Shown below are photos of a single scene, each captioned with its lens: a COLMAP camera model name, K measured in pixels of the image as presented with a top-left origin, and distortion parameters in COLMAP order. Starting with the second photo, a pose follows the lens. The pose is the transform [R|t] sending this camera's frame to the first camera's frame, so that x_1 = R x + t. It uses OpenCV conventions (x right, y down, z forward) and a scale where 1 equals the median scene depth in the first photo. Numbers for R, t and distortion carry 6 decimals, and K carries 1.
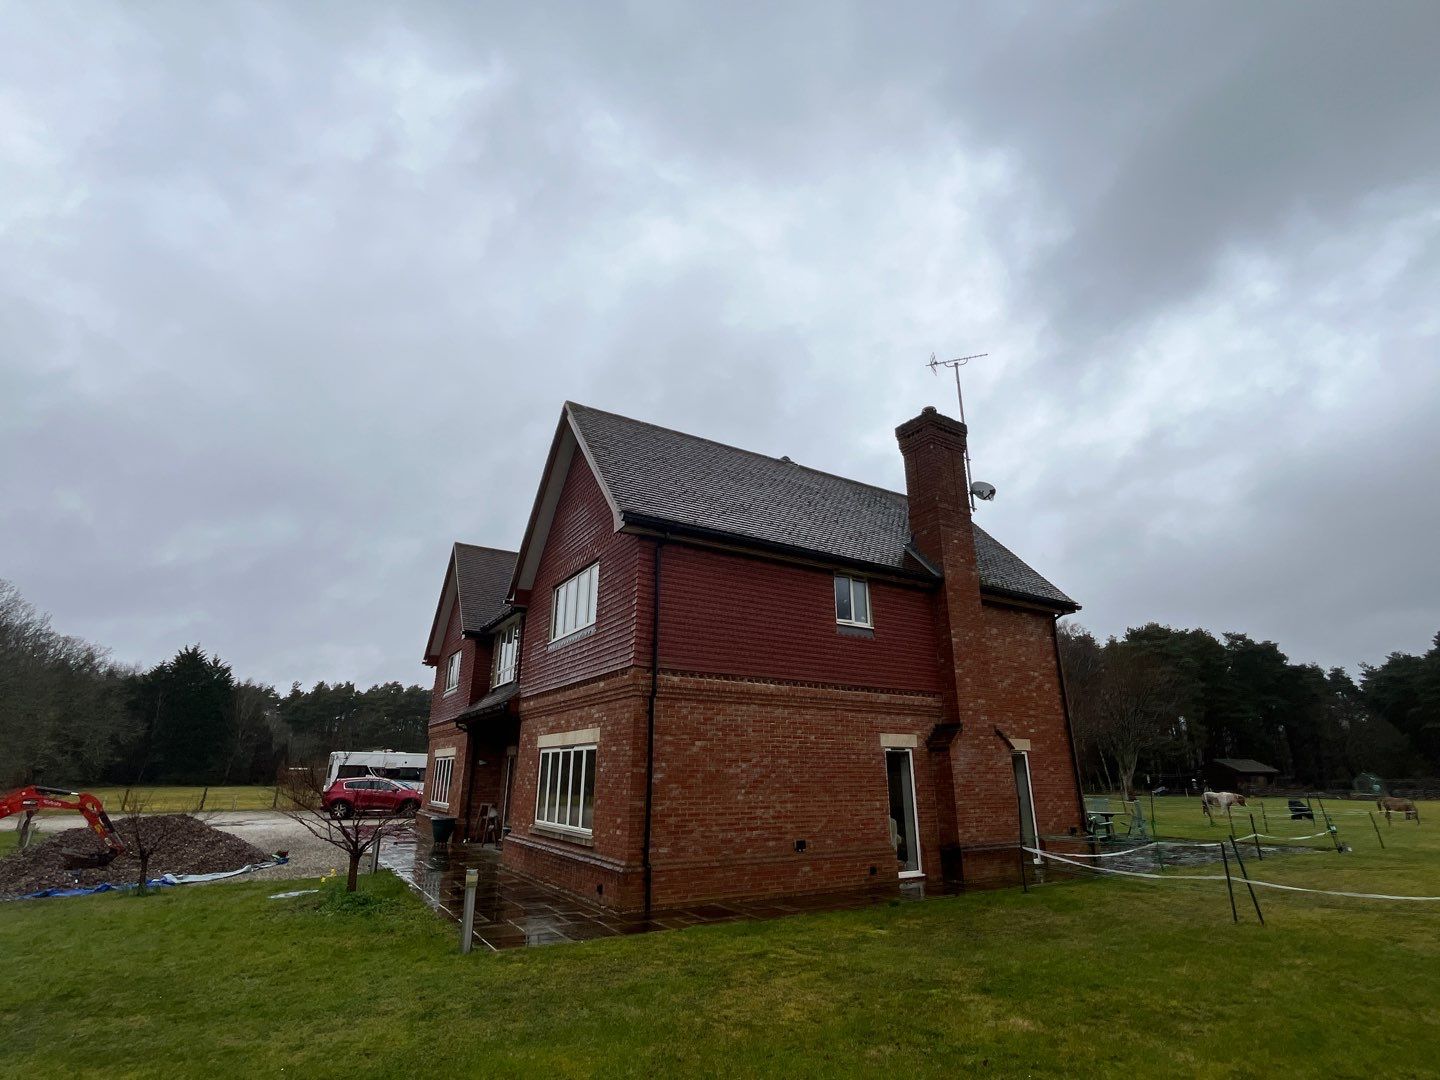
lens RADIAL K [[723.5, 0, 719.5], [0, 723.5, 538.2], [0, 0, 1]] dist [0.004892, 0.000272]
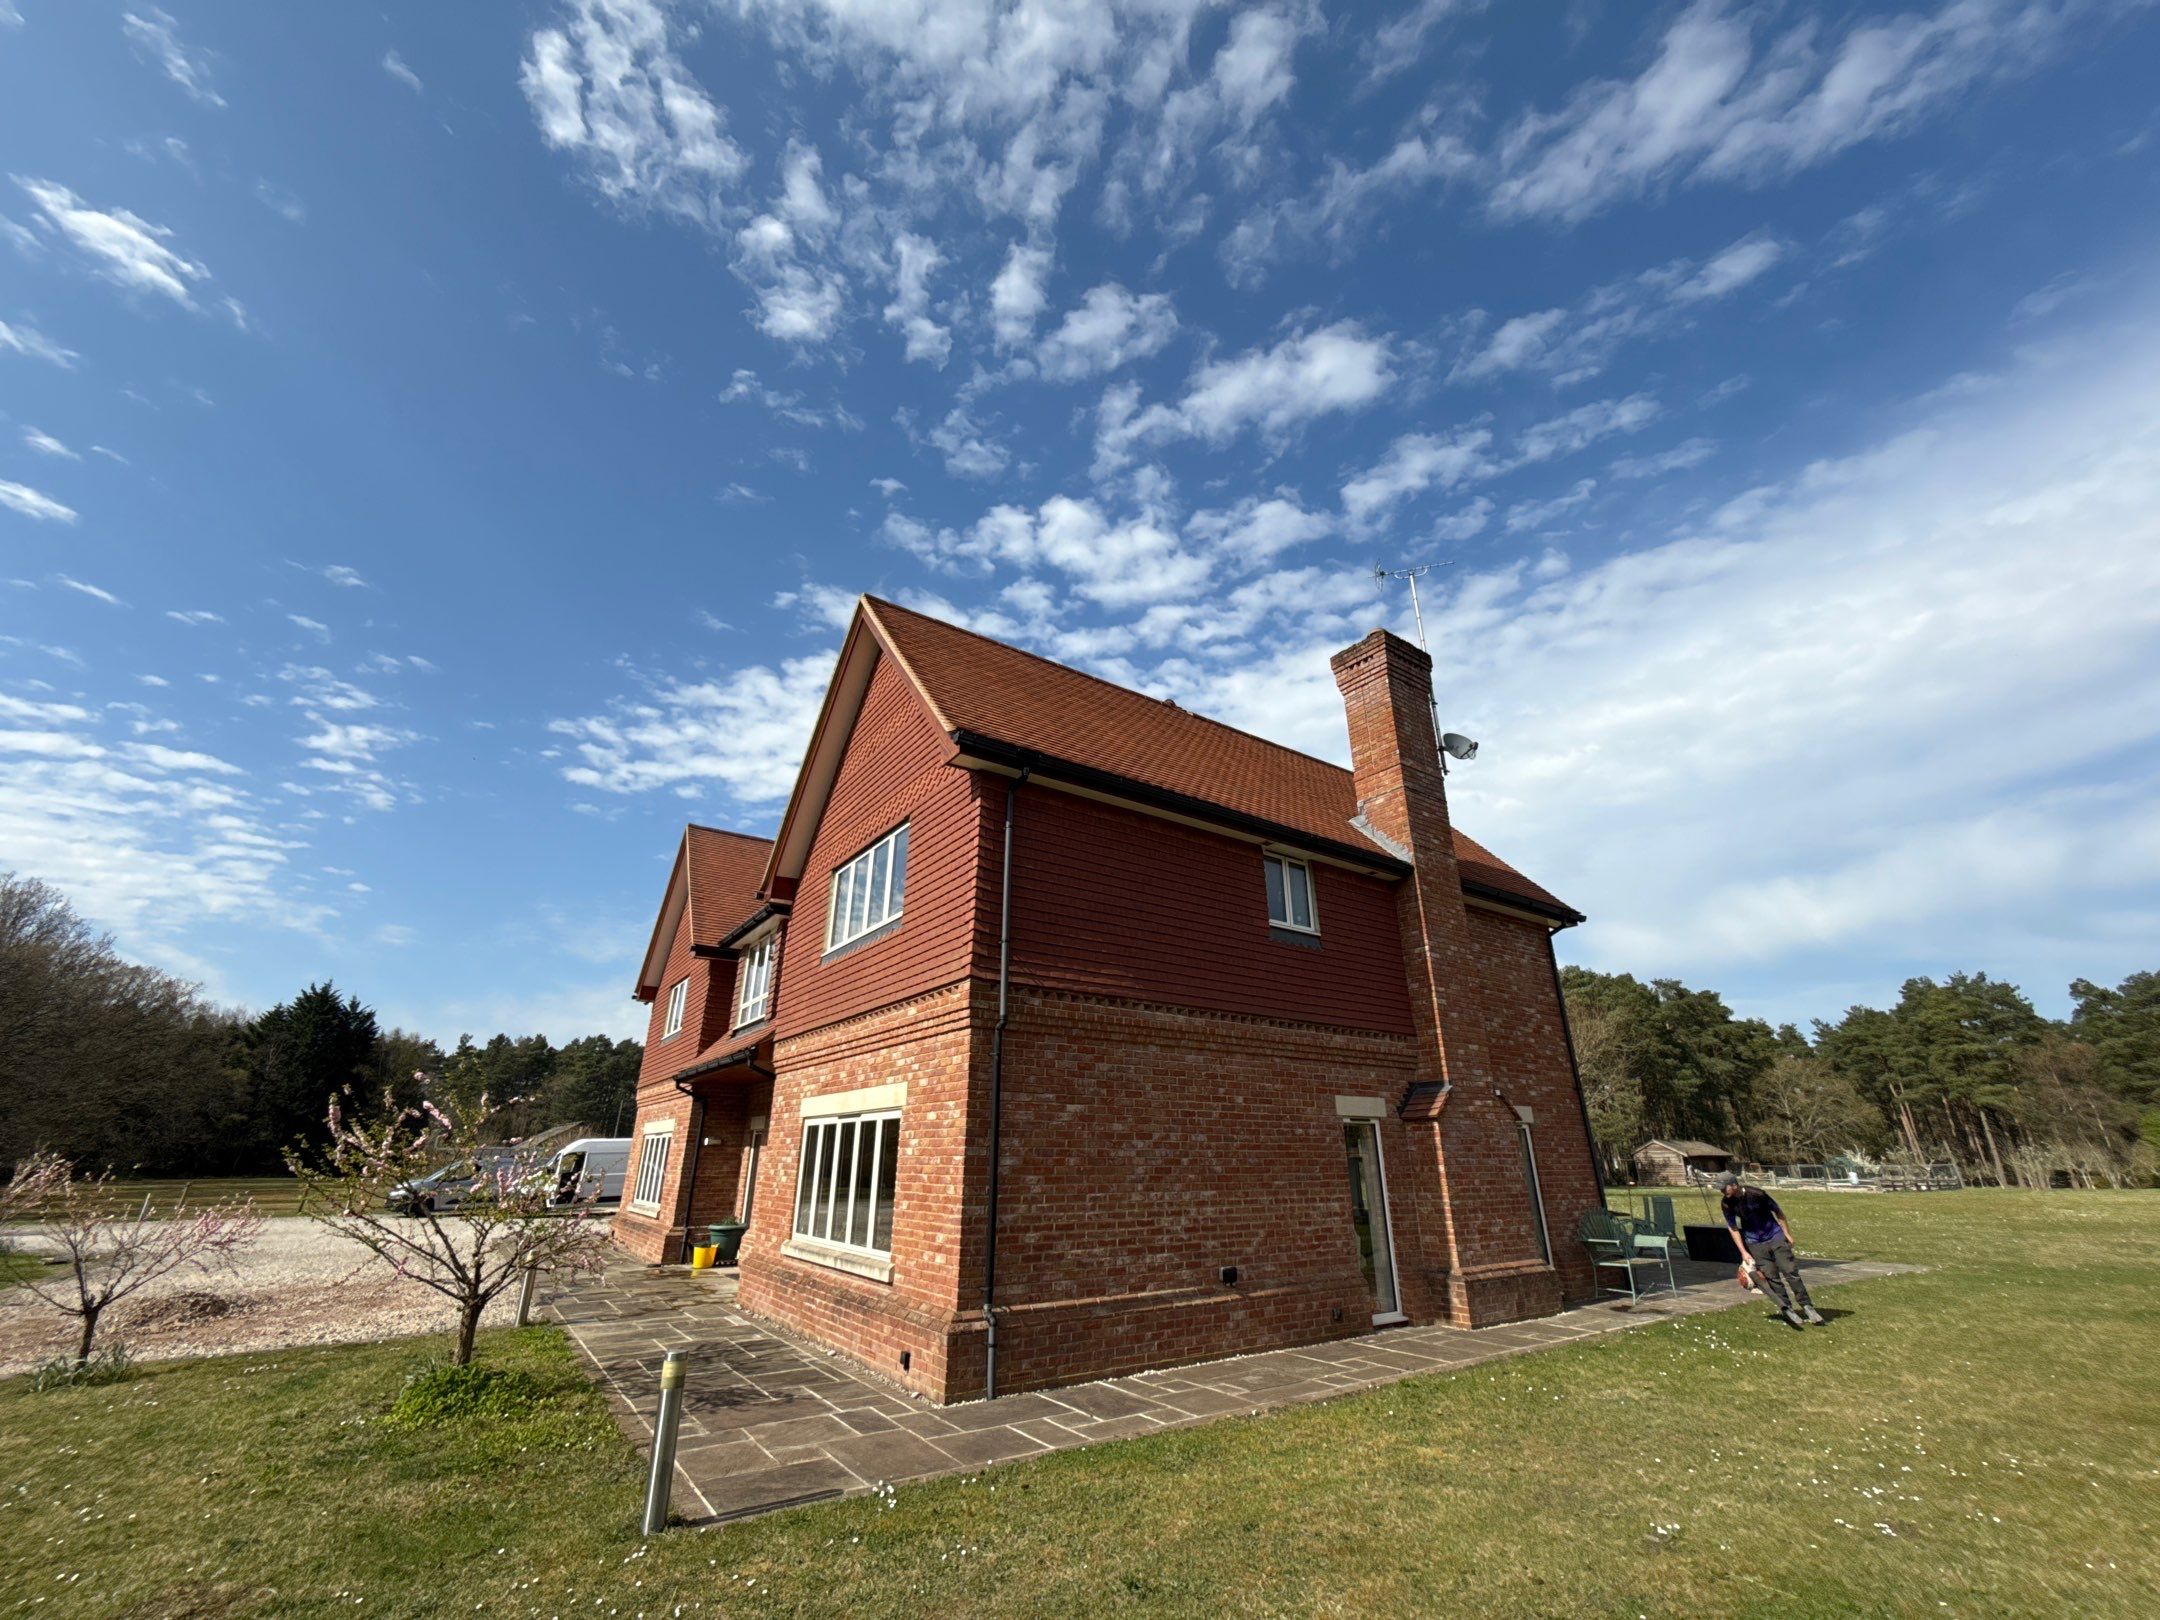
lens RADIAL K [[886.5, 0, 1080.3], [0, 886.5, 812.7], [0, 0, 1]] dist [0.004354, 0.000053]
pose [[0.997976, 0.021898, 0.059707, -0.061145], [-0.018488, 0.998199, -0.057071, 0.065687], [-0.060849, 0.055851, 0.996583, 0.201803]]
